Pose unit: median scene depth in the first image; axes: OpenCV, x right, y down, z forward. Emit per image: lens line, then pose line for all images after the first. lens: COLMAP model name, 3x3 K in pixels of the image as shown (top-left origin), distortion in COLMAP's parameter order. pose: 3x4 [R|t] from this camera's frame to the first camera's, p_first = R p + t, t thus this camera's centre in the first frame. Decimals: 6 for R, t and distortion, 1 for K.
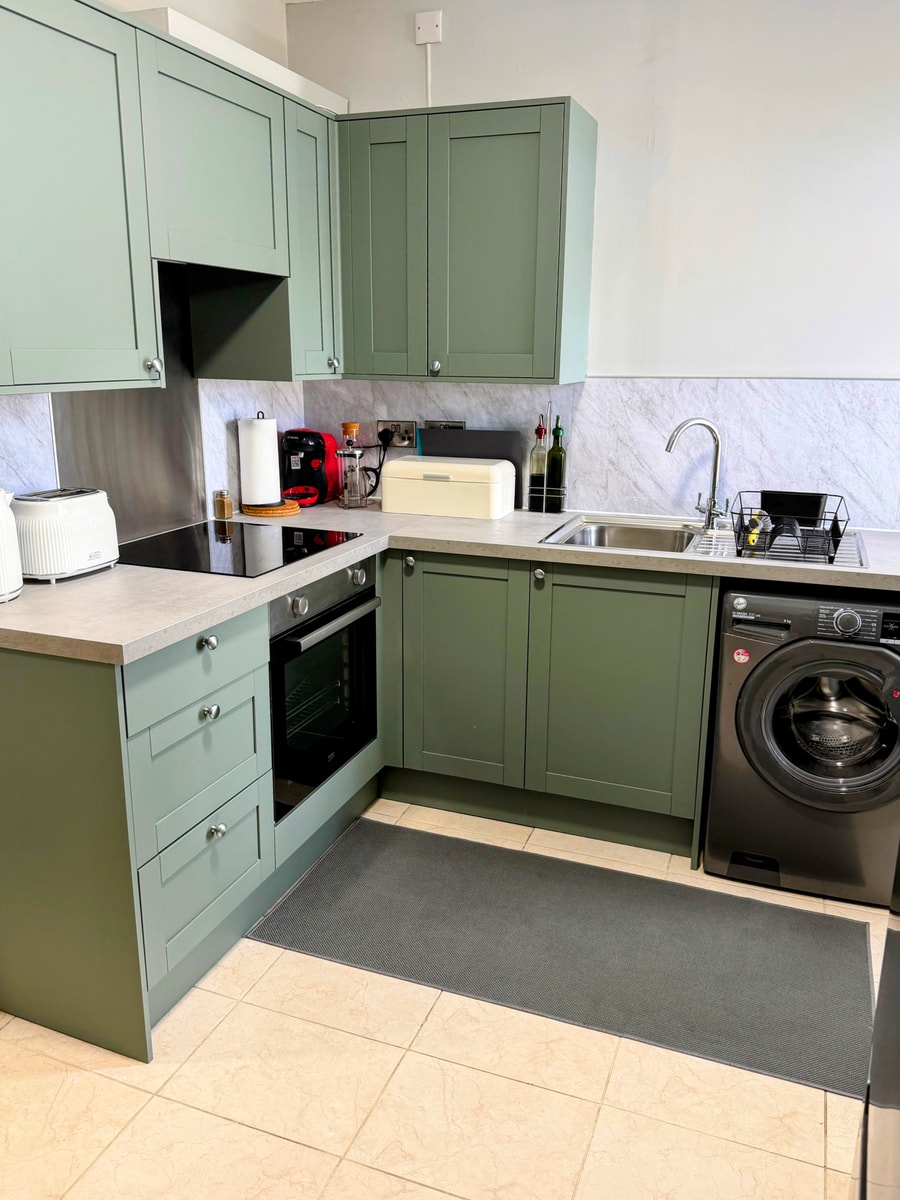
lens RADIAL K [[927.5, 0, 449.0], [0, 927.5, 602.5], [0, 0, 1]] dist [0.065148, -0.080387]
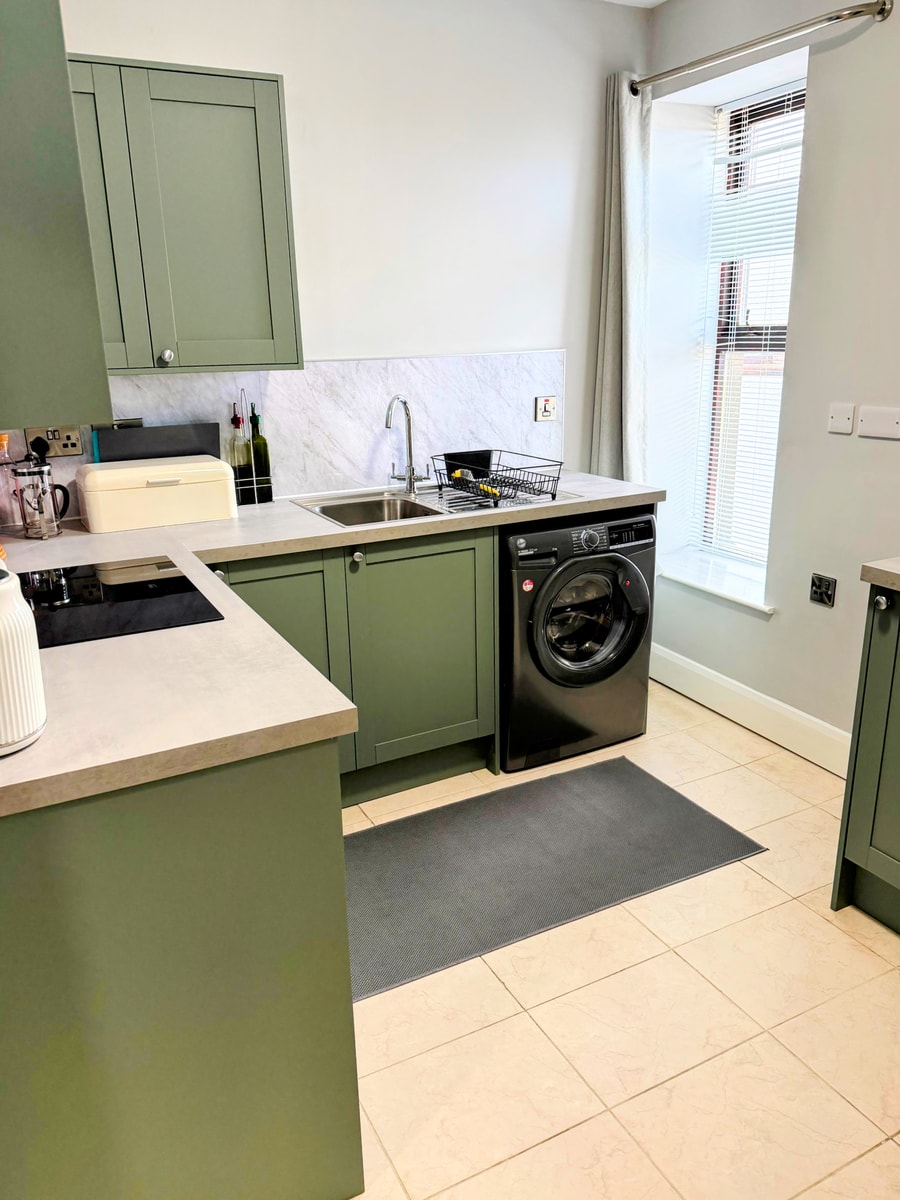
lens RADIAL K [[885.2, 0, 450.1], [0, 885.2, 598.0], [0, 0, 1]] dist [0.074583, -0.075328]
pose [[0.663853, -0.236678, 0.709424, -0.530783], [0.220236, 0.968406, 0.116991, -0.077758], [-0.714699, 0.078575, 0.695004, 0.251138]]
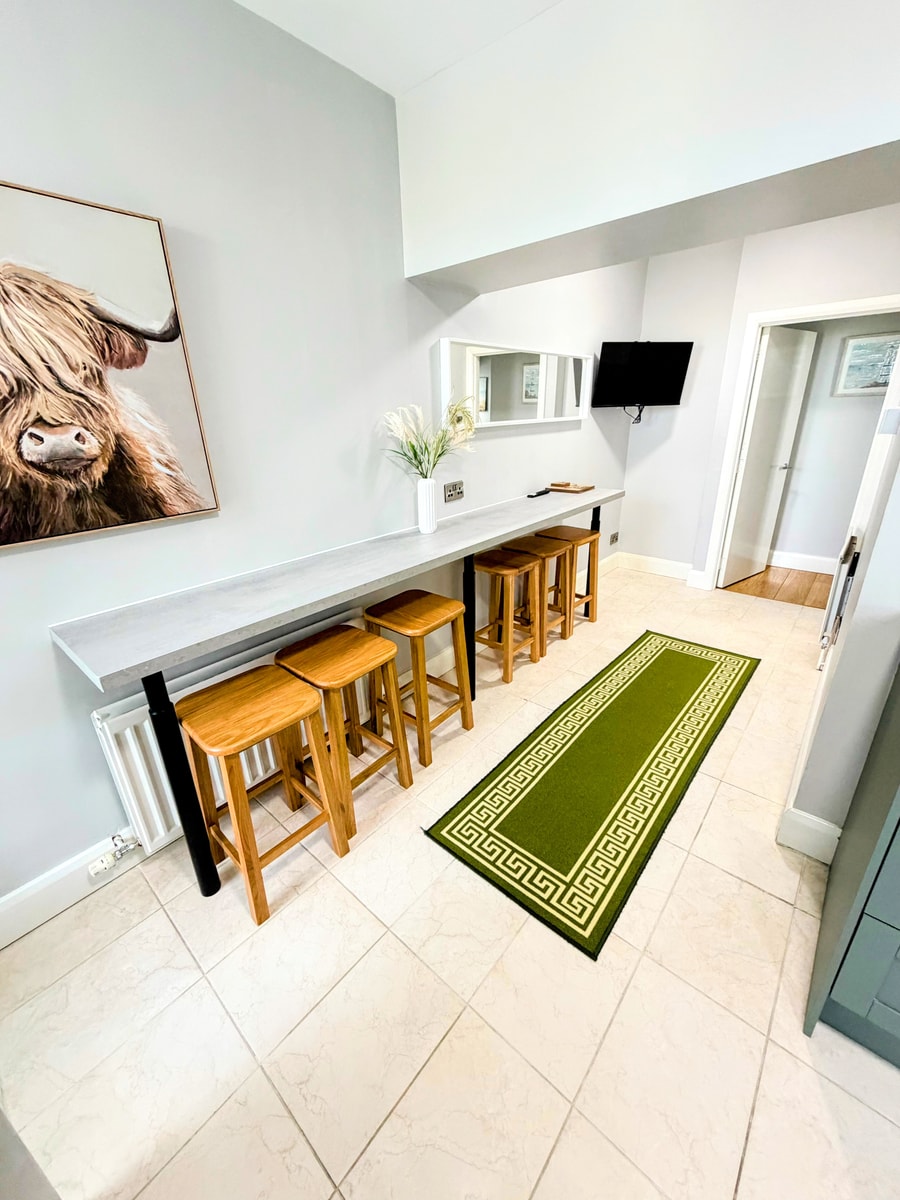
lens RADIAL K [[479.1, 0, 451.4], [0, 479.1, 596.7], [0, 0, 1]] dist [-0.000120, -0.000262]
pose [[-0.340442, 0.342821, -0.875542, 0.124990], [-0.217662, 0.877138, 0.428081, -0.111499], [0.914726, 0.336308, -0.223995, 0.405066]]
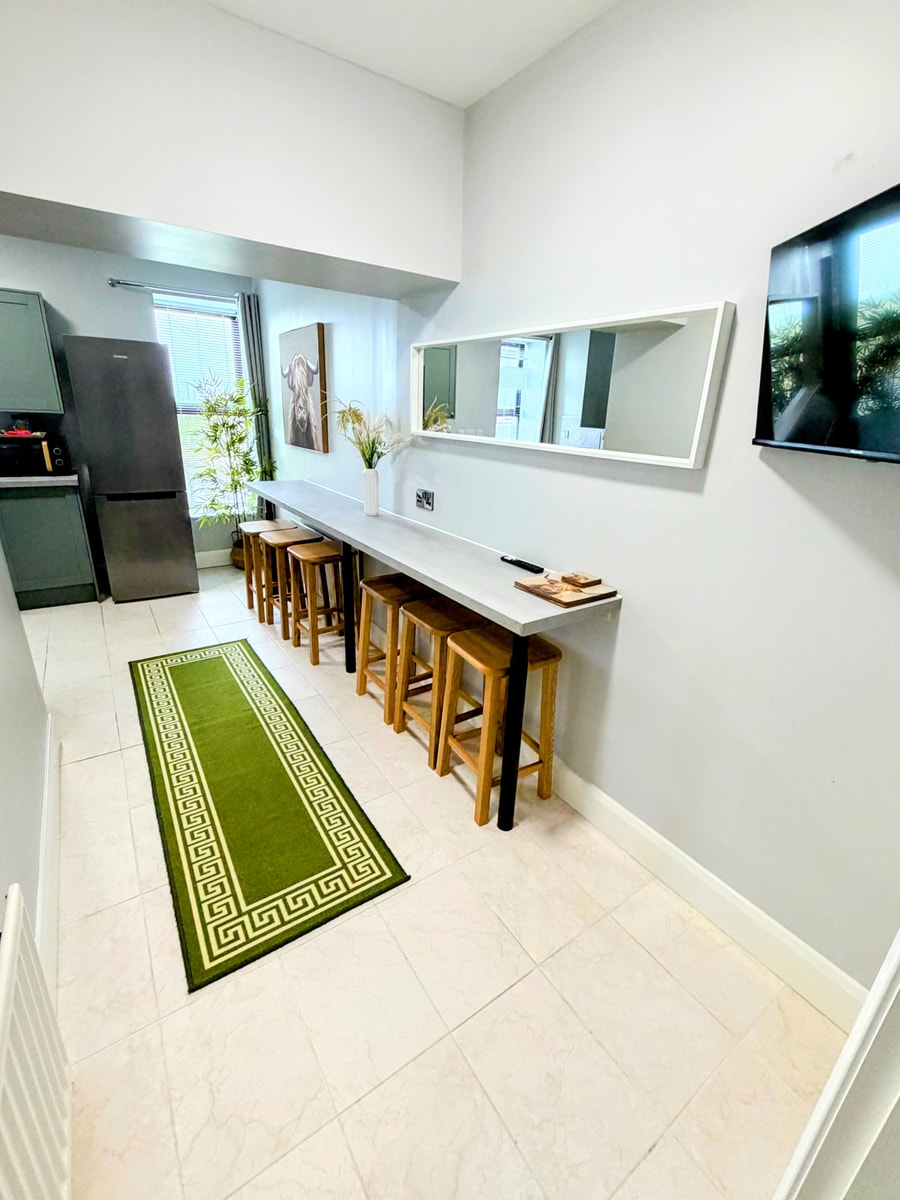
lens RADIAL K [[533.5, 0, 450.3], [0, 533.5, 596.2], [0, 0, 1]] dist [0.001136, -0.000231]
pose [[-0.812041, -0.232458, 0.535306, -1.423054], [0.107425, 0.842036, 0.528616, -0.265172], [-0.573628, 0.486764, -0.658796, 0.860528]]
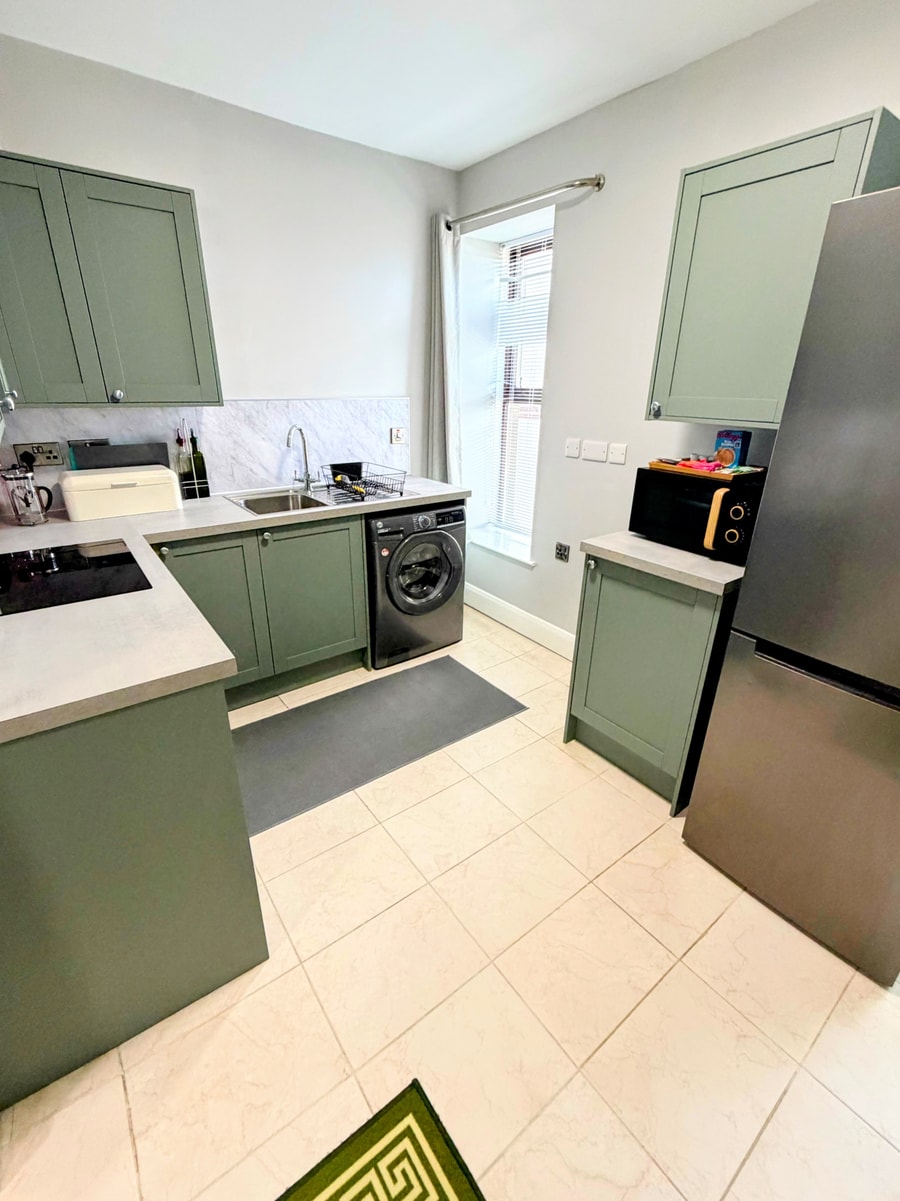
lens RADIAL K [[524.9, 0, 446.6], [0, 524.9, 596.7], [0, 0, 1]] dist [0.001602, -0.001033]
pose [[0.535389, -0.318759, 0.782145, -0.443285], [0.210757, 0.947174, 0.241750, -0.081302], [-0.817888, 0.035412, 0.574287, 0.267296]]
